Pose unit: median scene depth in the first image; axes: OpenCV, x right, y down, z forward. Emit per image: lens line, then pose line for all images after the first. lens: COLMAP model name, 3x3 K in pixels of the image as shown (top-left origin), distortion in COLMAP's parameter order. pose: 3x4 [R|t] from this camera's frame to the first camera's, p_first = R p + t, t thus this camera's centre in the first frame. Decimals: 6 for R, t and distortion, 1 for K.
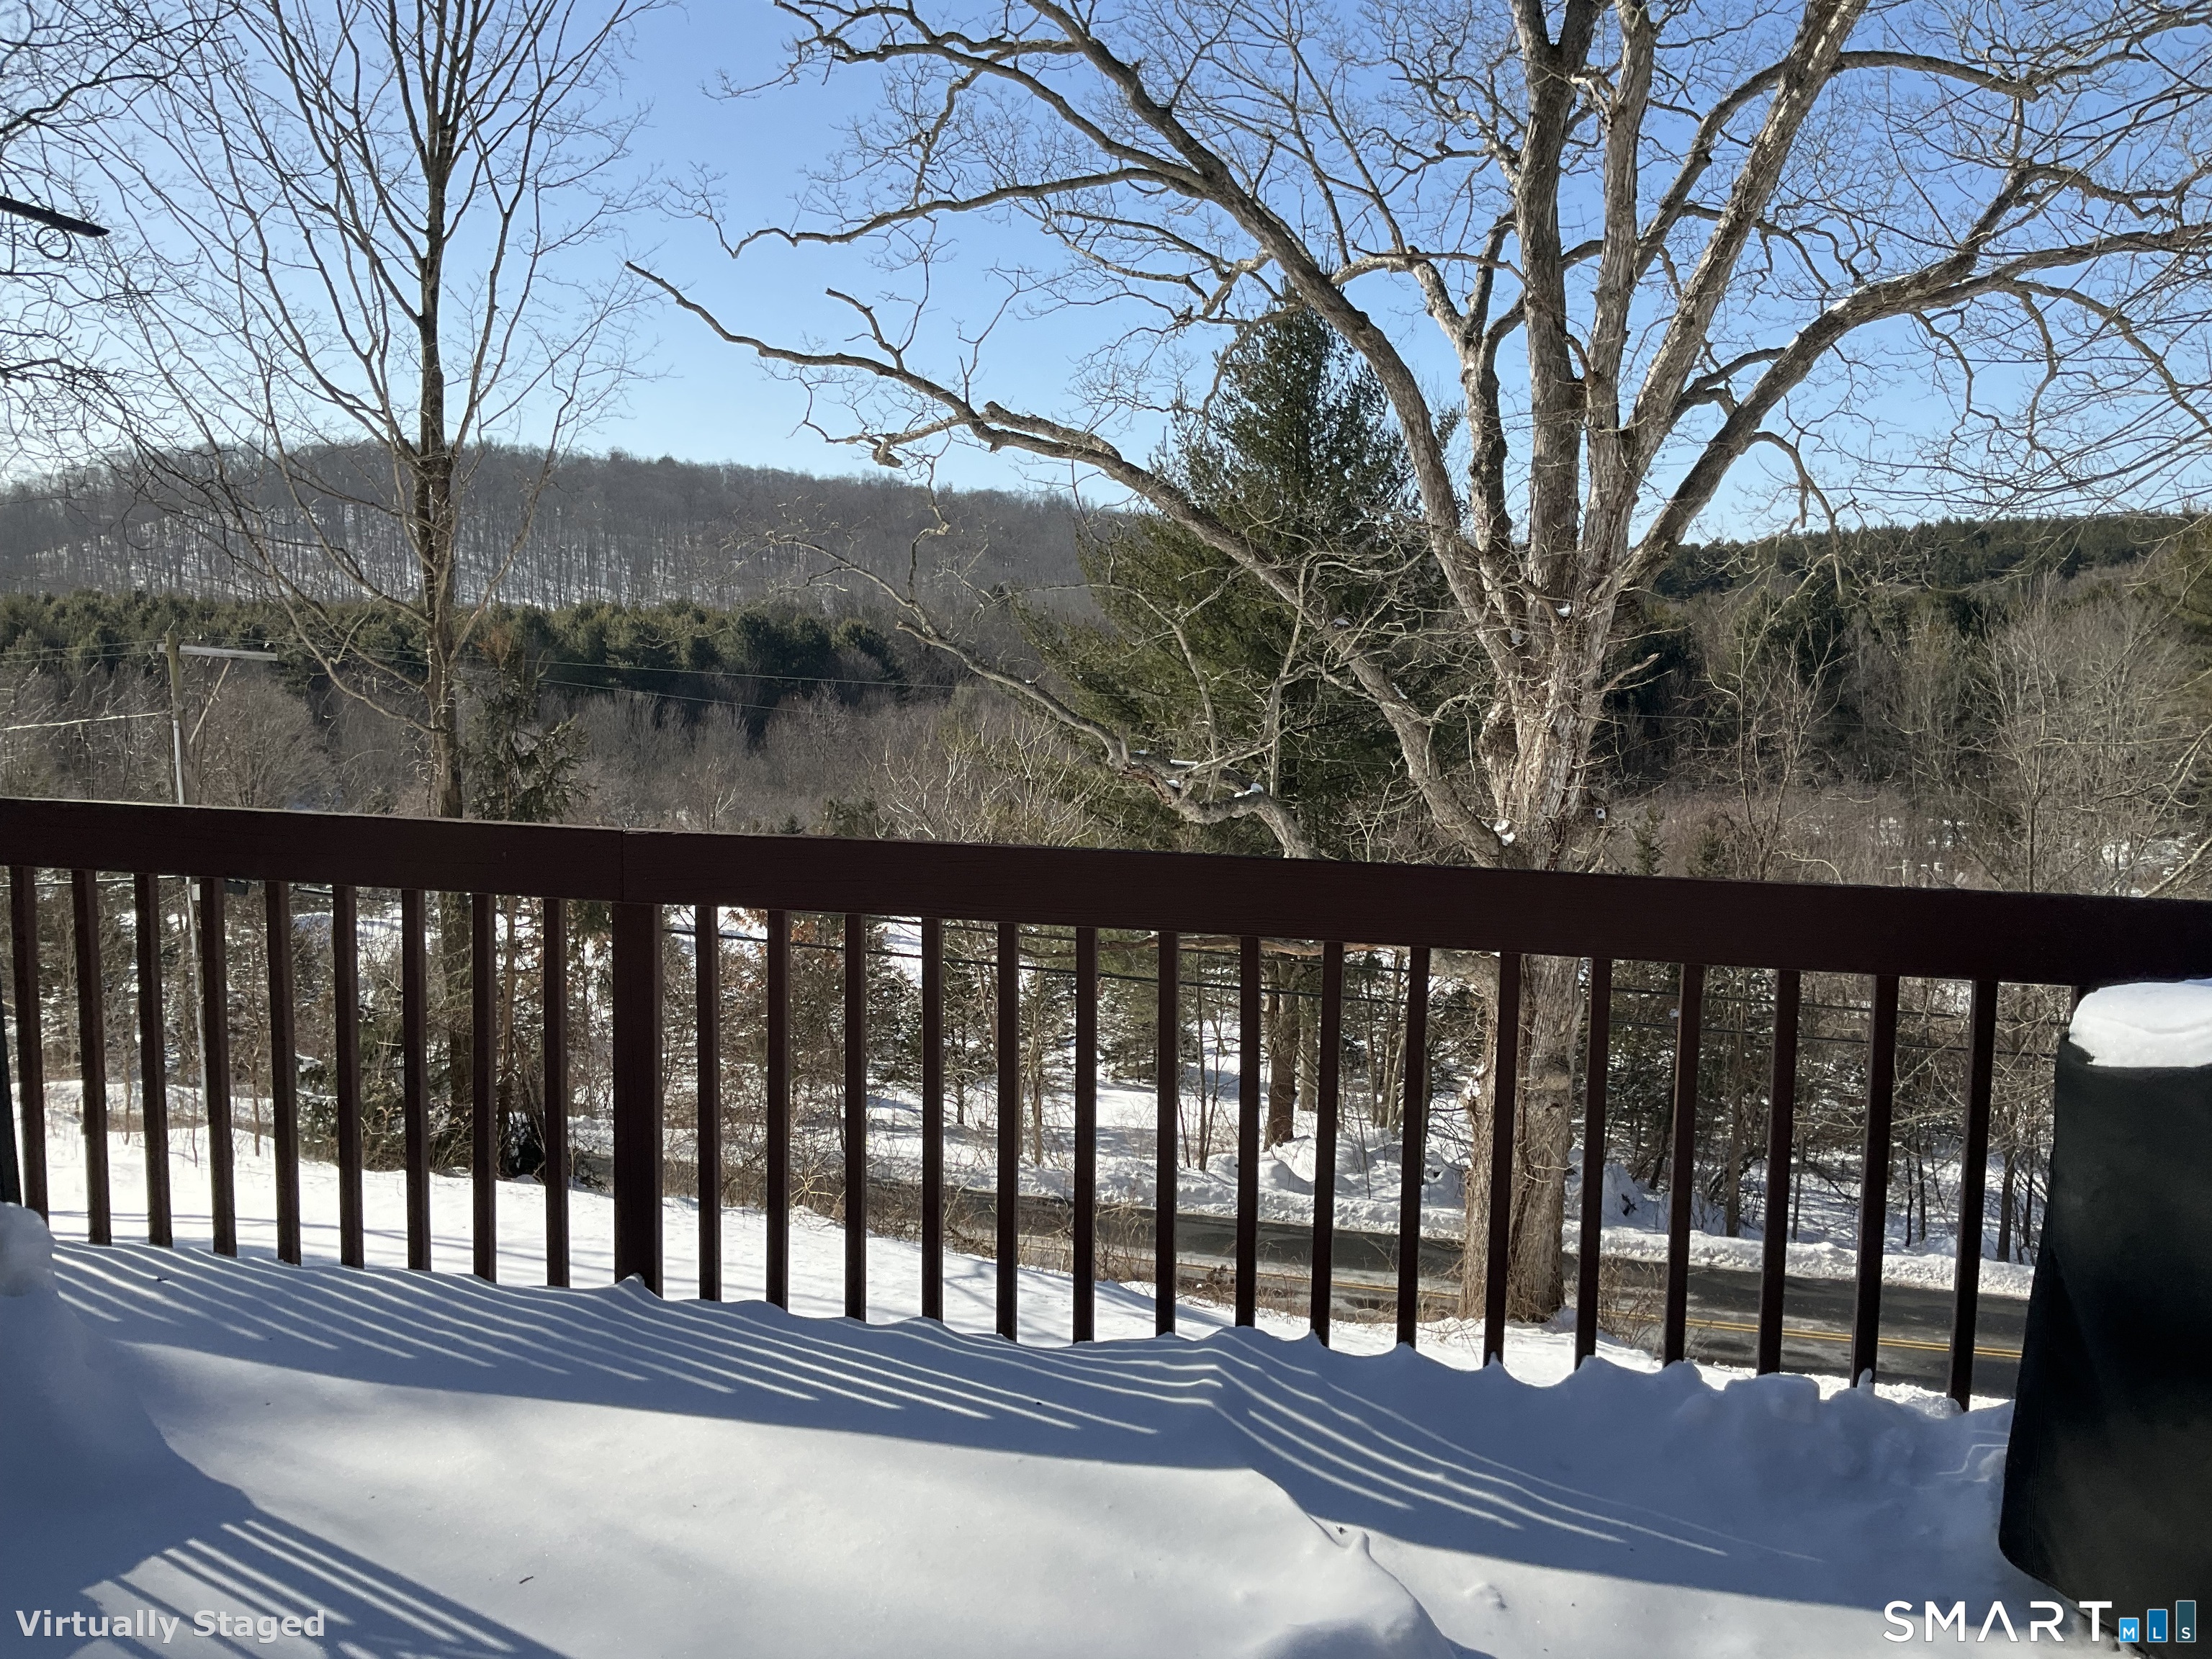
lens RADIAL K [[1820.5, 0, 1106.7], [0, 1820.5, 839.6], [0, 0, 1]] dist [0.032740, -0.082206]
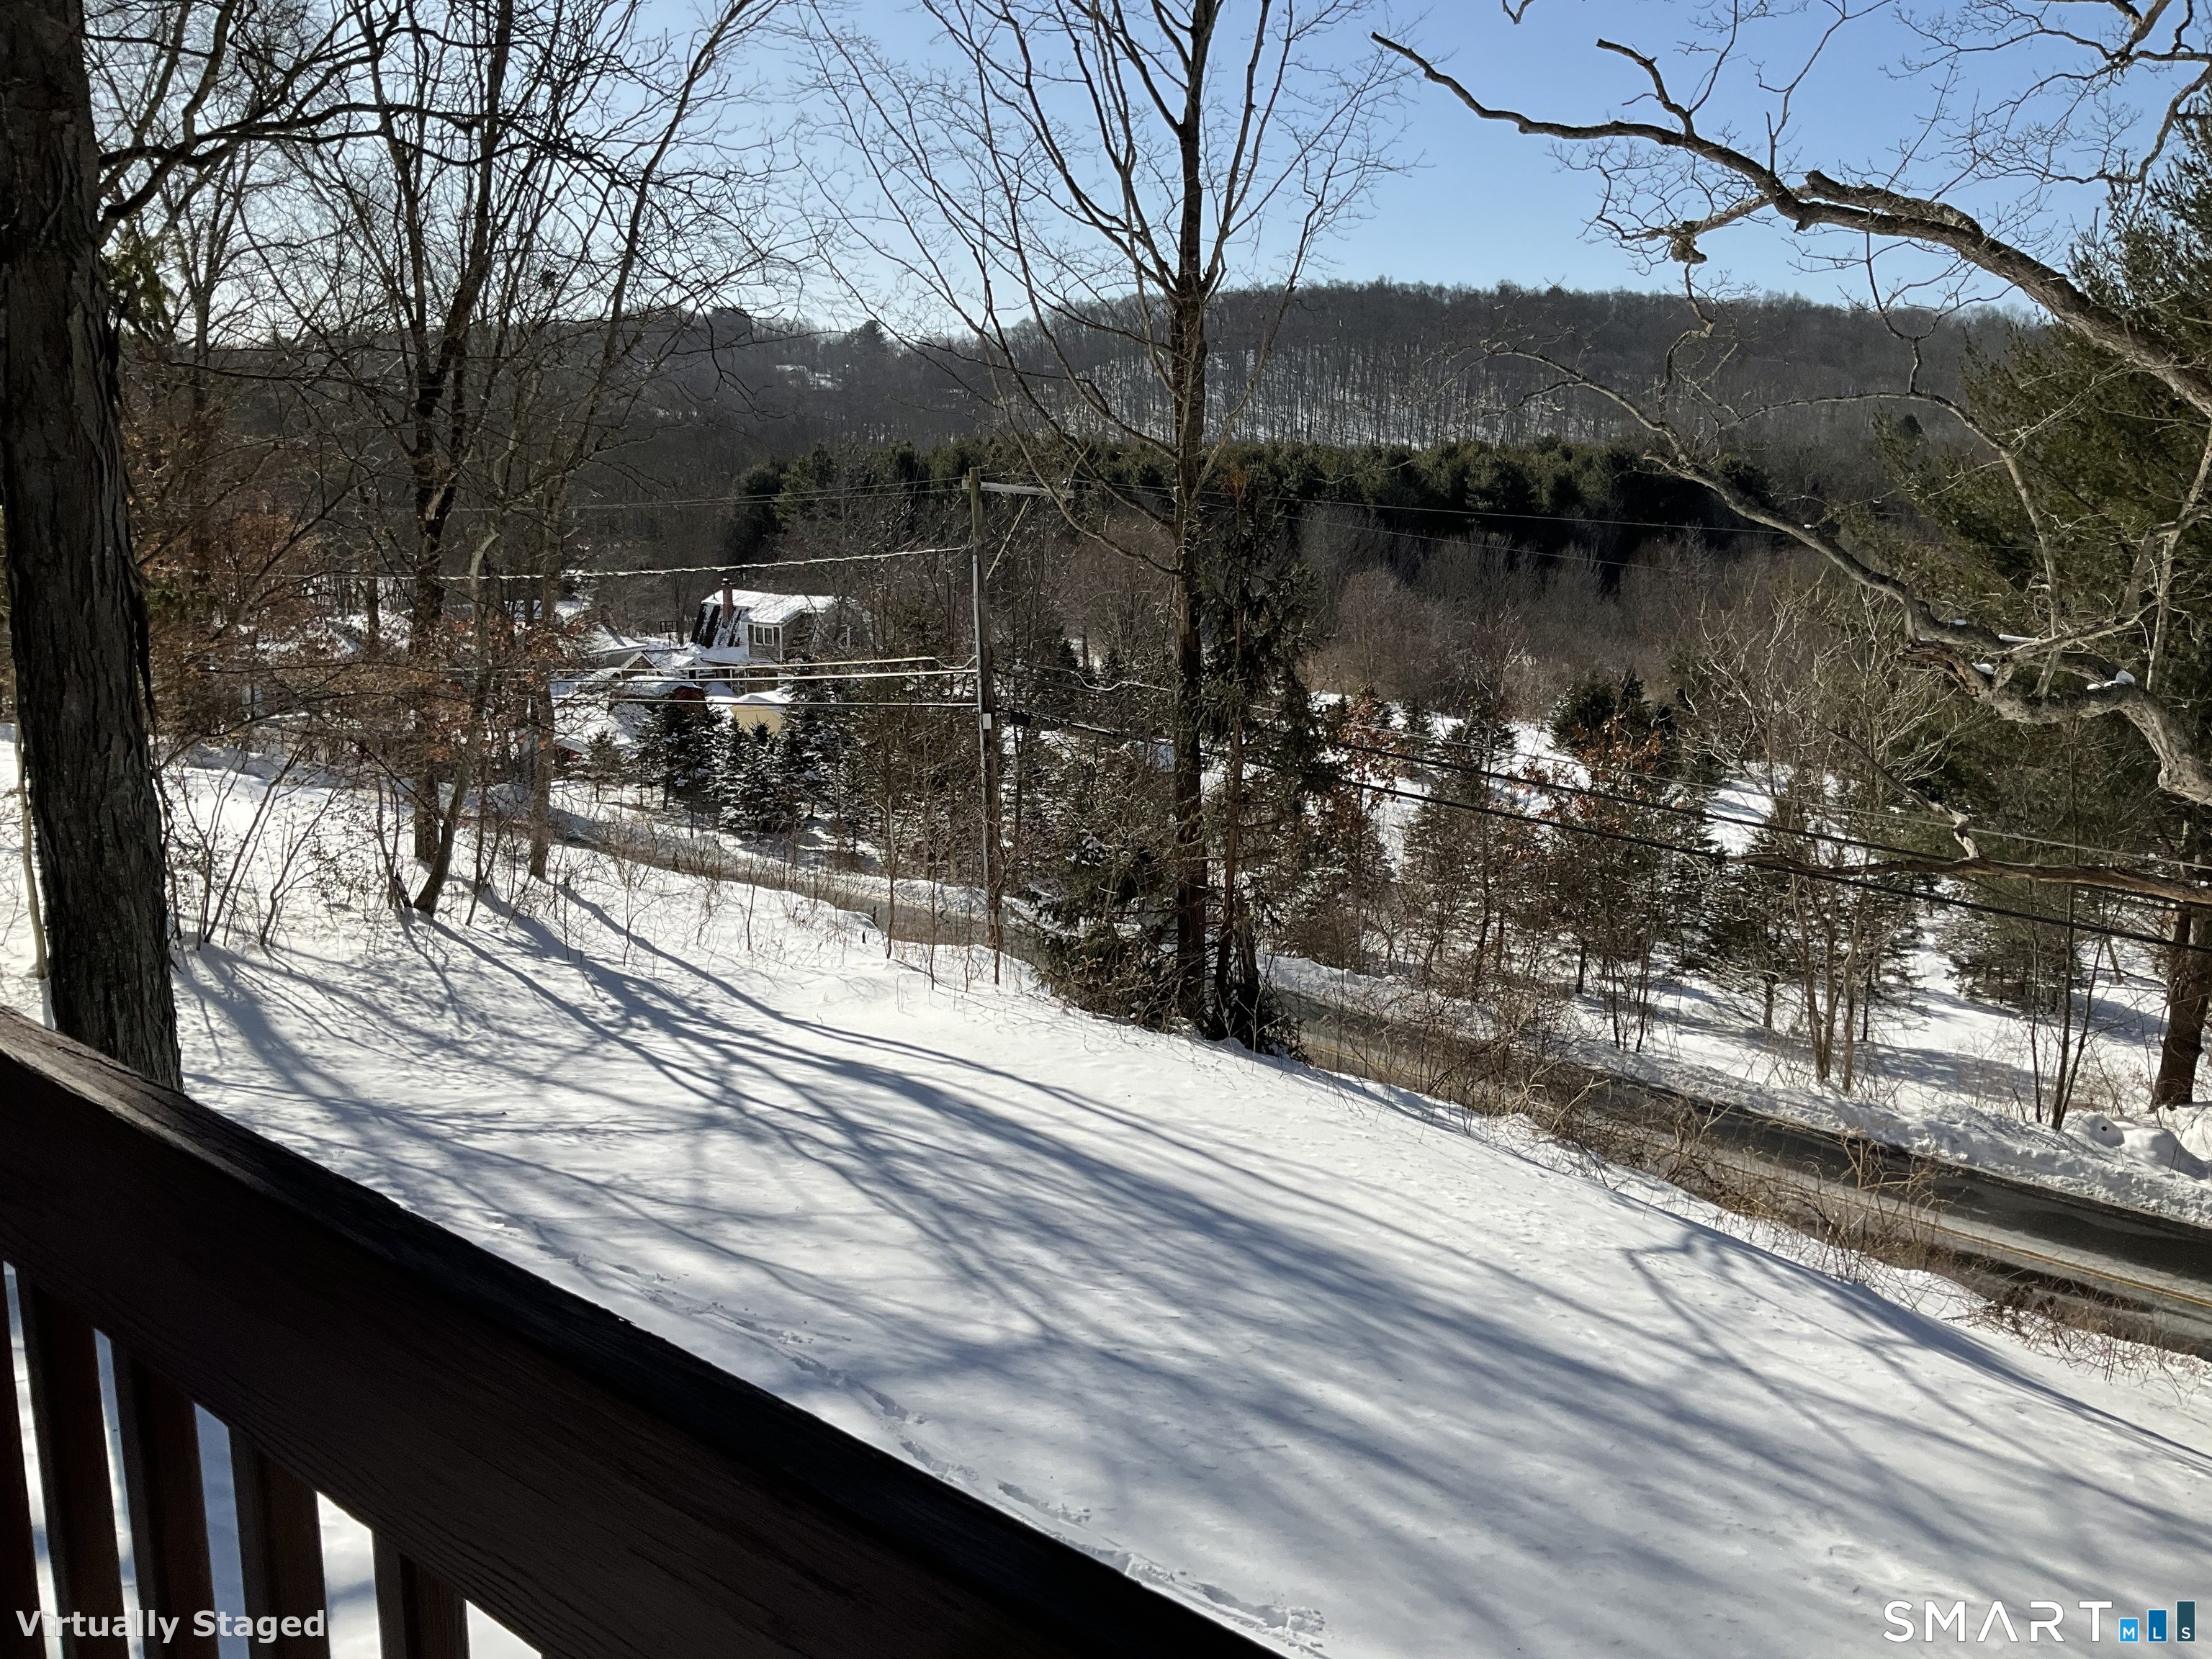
lens RADIAL K [[1820.5, 0, 1106.7], [0, 1820.5, 839.6], [0, 0, 1]] dist [0.032740, -0.082206]
pose [[0.891441, 0.089054, -0.444300, 0.038626], [-0.050632, 0.993934, 0.097632, -0.011513], [0.450299, -0.064537, 0.890542, 0.124091]]
